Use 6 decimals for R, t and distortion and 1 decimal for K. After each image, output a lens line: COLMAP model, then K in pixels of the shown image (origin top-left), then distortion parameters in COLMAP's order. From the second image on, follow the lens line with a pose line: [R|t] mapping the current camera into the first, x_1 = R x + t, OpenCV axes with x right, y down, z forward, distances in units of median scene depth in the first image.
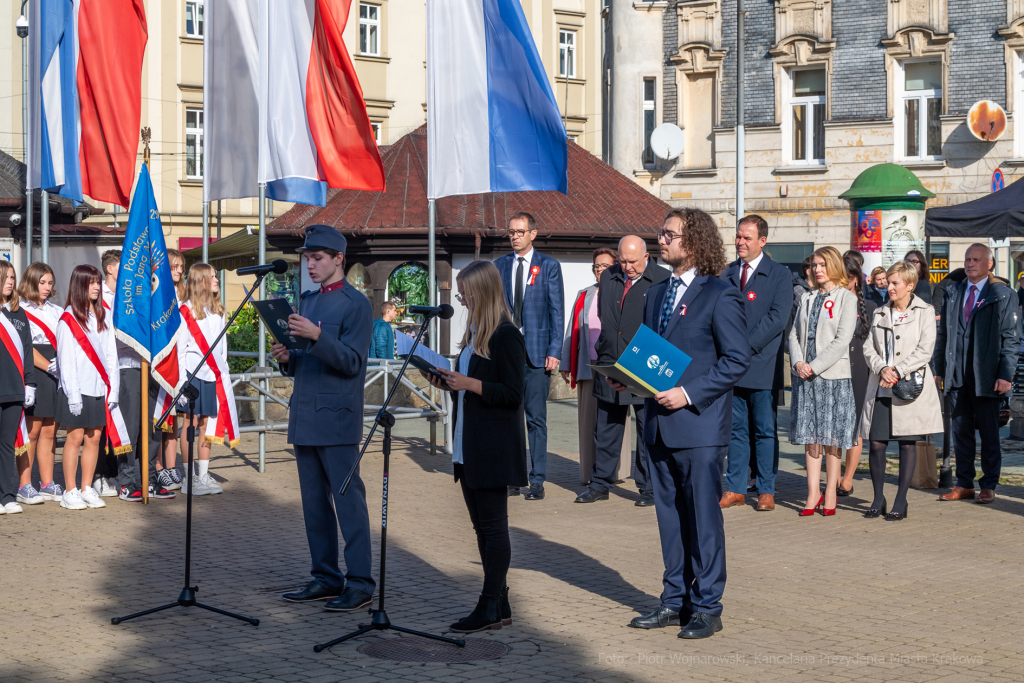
lens RADIAL K [[2167.6, 0, 506.1], [0, 2167.6, 343.6], [0, 0, 1]] dist [-0.069447, 0.000000]
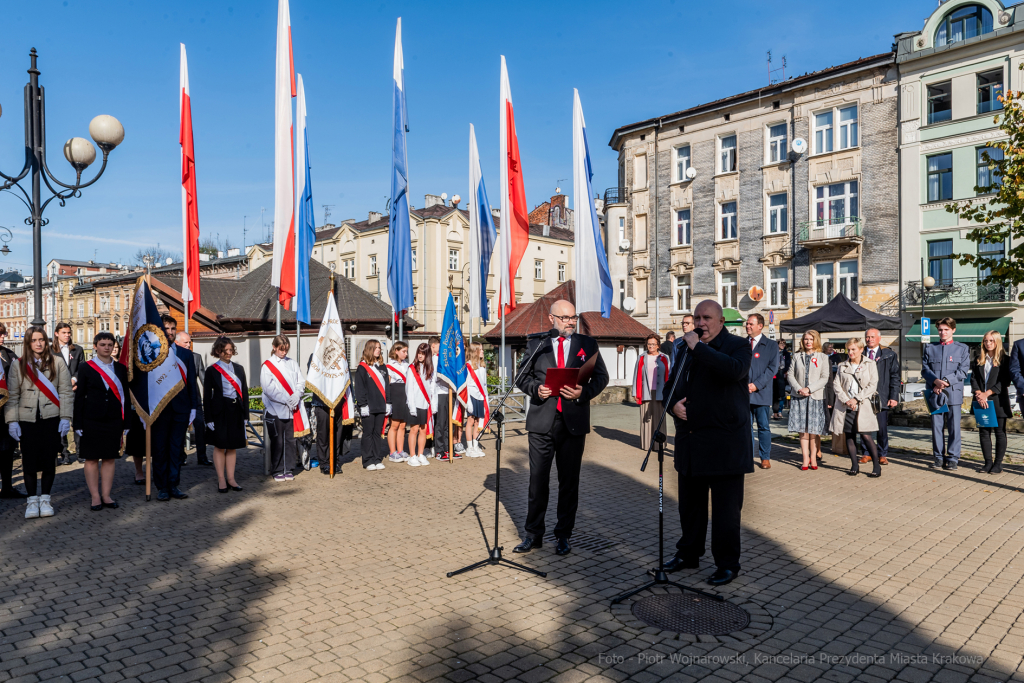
lens RADIAL K [[742.2, 0, 507.4], [0, 742.2, 347.7], [0, 0, 1]] dist [0.038219, 0.001022]
pose [[0.997845, -0.005928, -0.065350, -0.018033], [0.003176, 0.999107, -0.042128, -0.000671], [0.065541, 0.041830, 0.996973, 0.082446]]
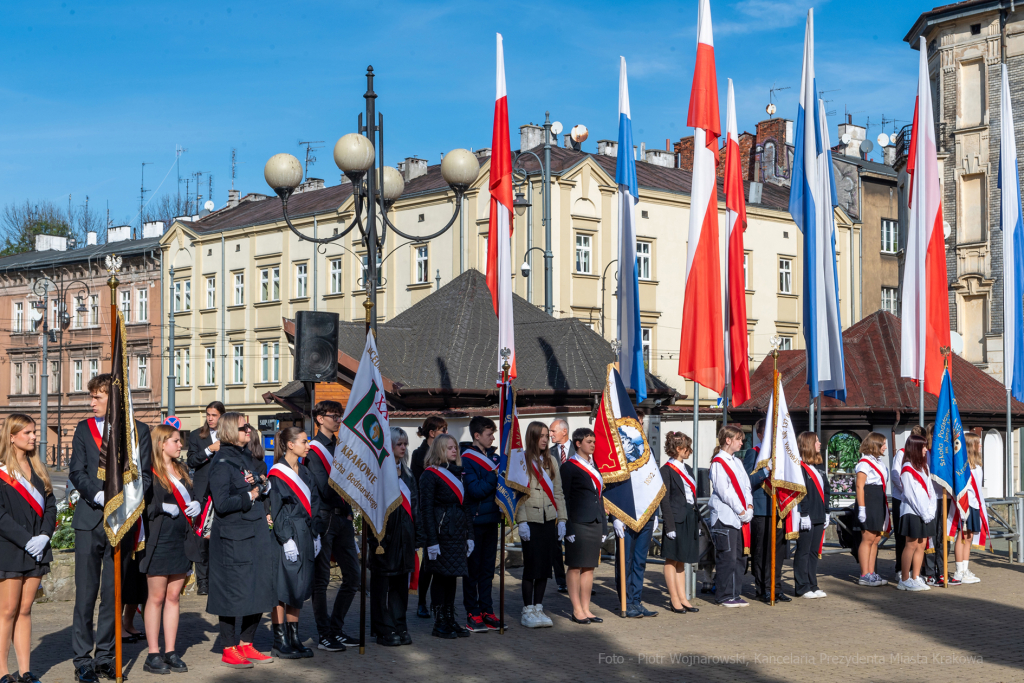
lens RADIAL K [[1548.5, 0, 512.6], [0, 1548.5, 409.9], [0, 0, 1]] dist [-0.017014, 0.000000]
pose [[0.990311, -0.002637, -0.138840, -0.074805], [-0.004250, 0.998776, -0.049284, 0.000289], [0.138800, 0.049397, 0.989088, -0.035713]]
